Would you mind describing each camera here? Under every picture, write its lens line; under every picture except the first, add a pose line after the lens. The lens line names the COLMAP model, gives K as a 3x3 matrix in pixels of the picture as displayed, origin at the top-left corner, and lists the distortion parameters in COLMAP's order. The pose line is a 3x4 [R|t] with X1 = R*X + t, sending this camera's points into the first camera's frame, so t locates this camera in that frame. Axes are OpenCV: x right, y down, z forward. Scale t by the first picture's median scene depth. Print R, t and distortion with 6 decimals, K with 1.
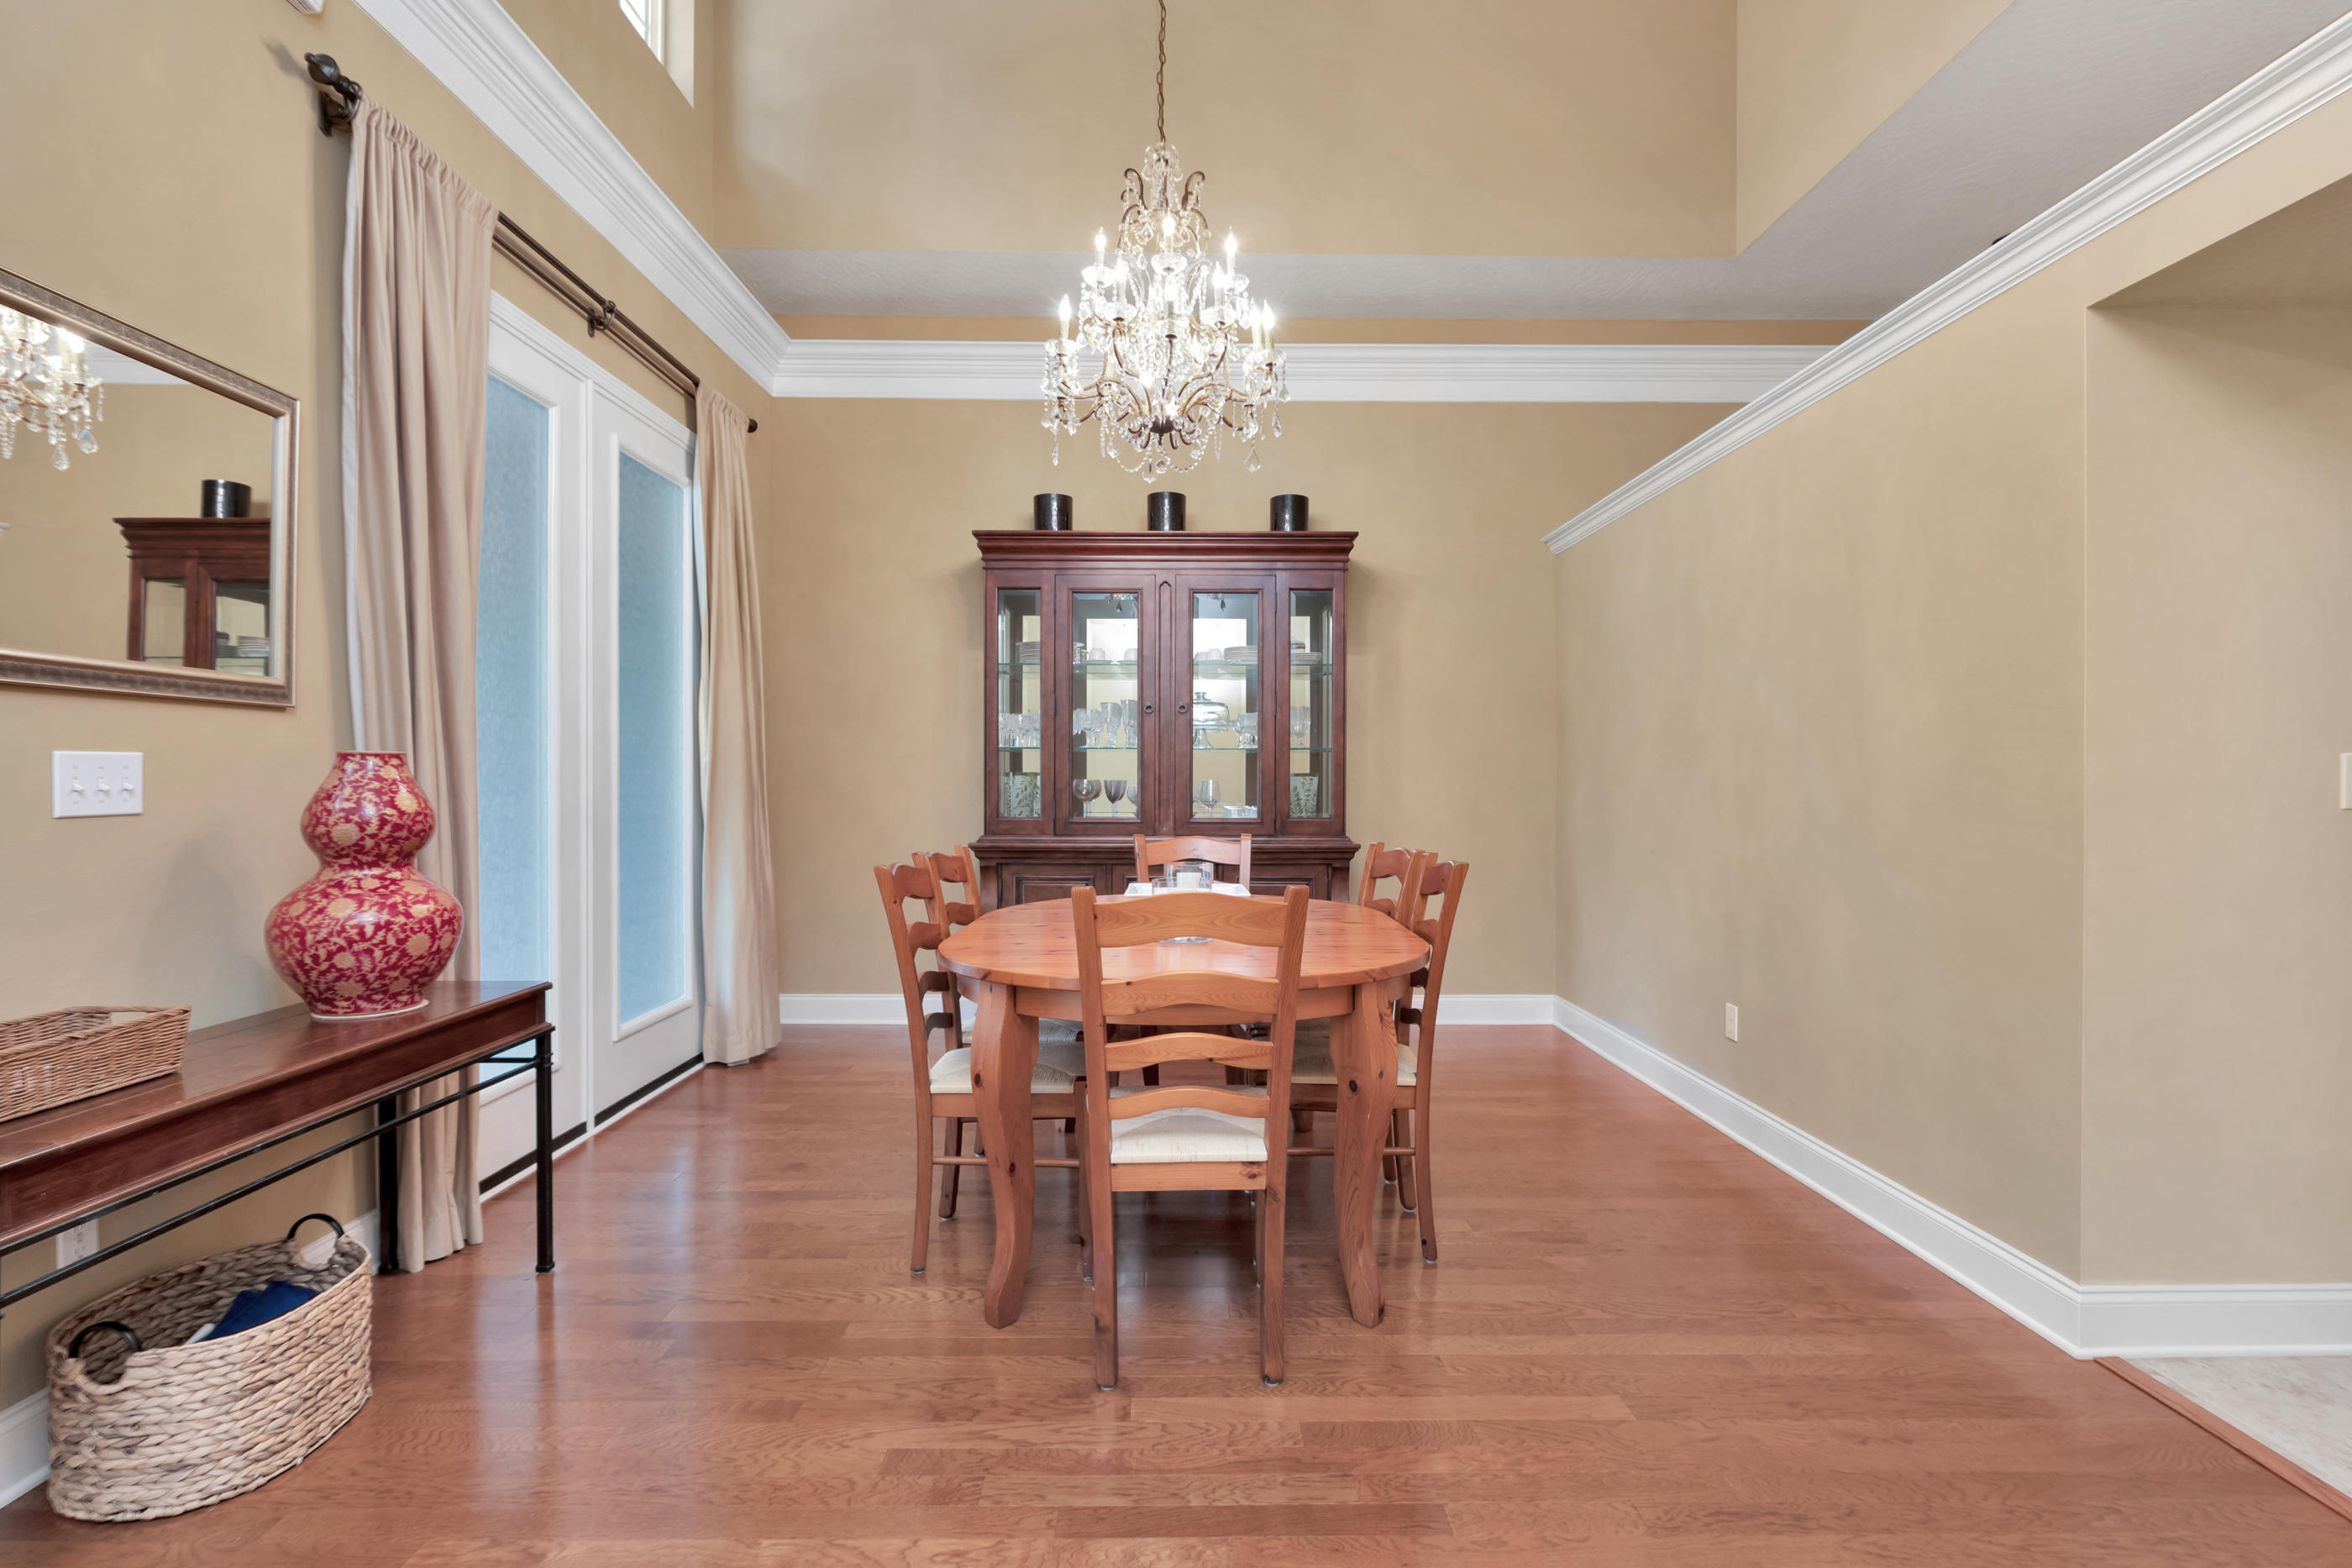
lens RADIAL K [[1112.8, 0, 1170.5], [0, 1112.8, 792.0], [0, 0, 1]] dist [0.003561, -0.003424]
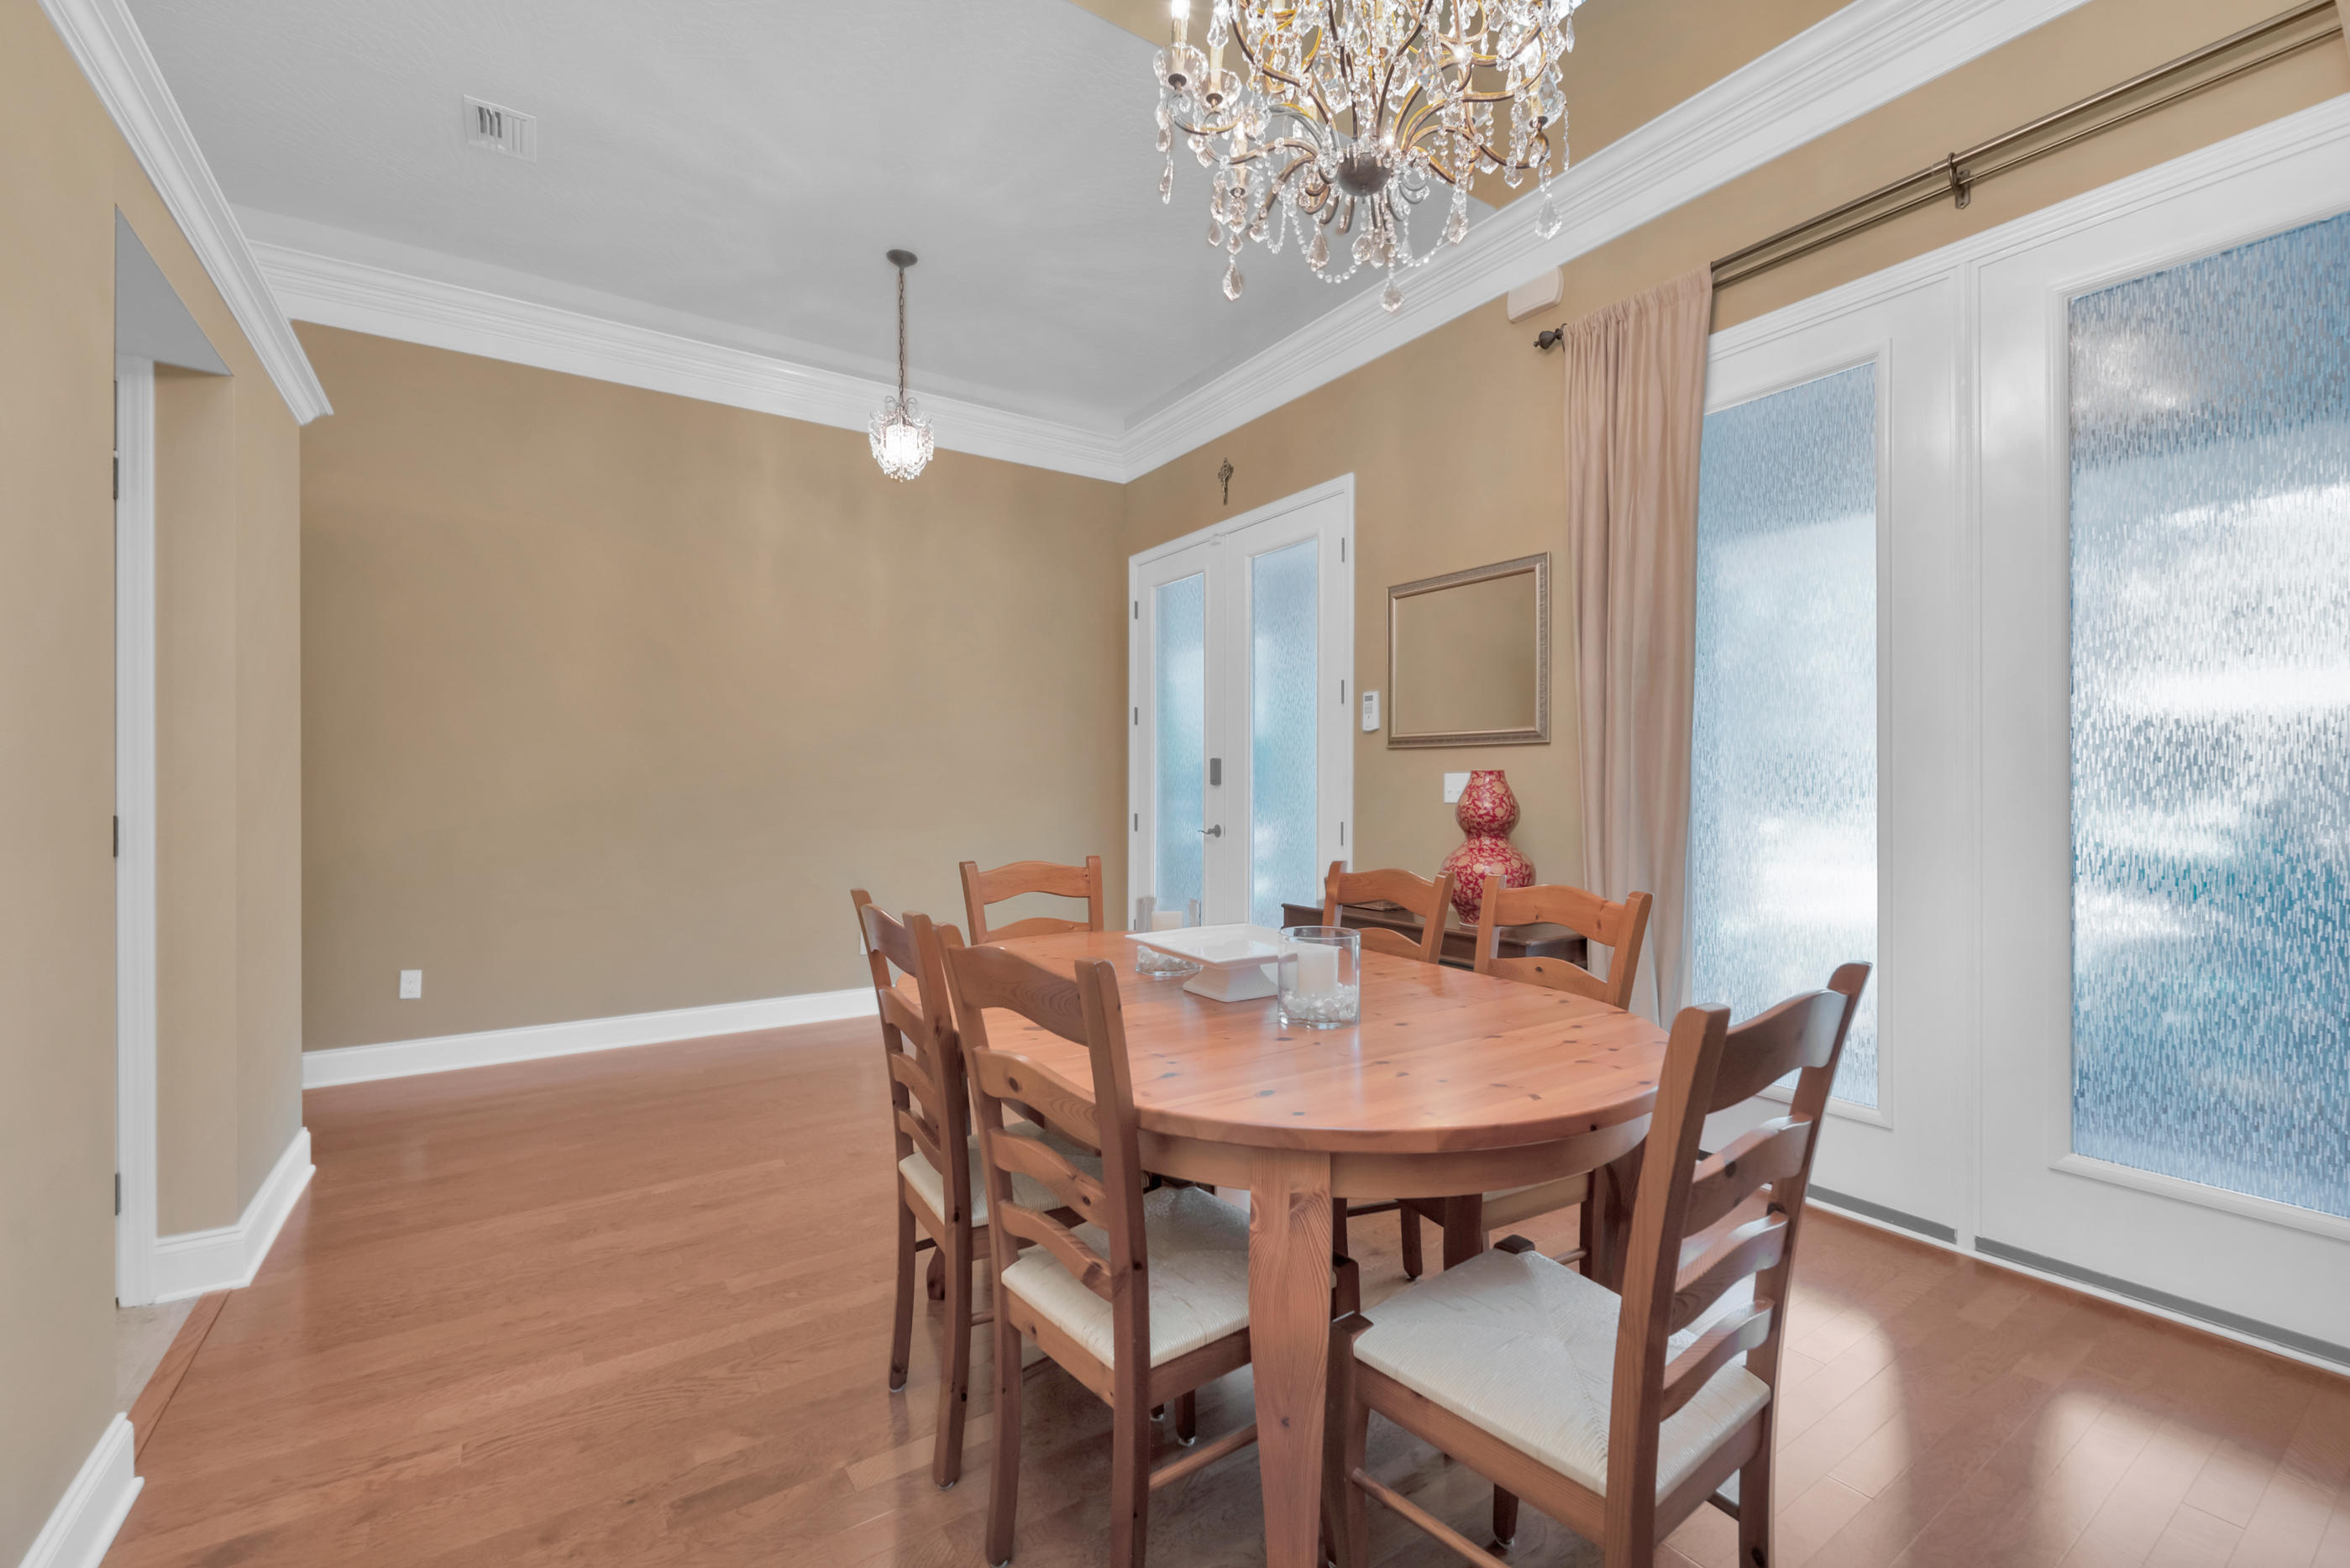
lens RADIAL K [[962.6, 0, 1168.1], [0, 962.6, 774.1], [0, 0, 1]] dist [0.001611, -0.003173]
pose [[-0.829219, 0.009571, -0.558843, 0.313805], [0.006005, 0.999948, 0.008214, -0.027097], [0.558892, 0.003455, -0.829233, 1.146960]]
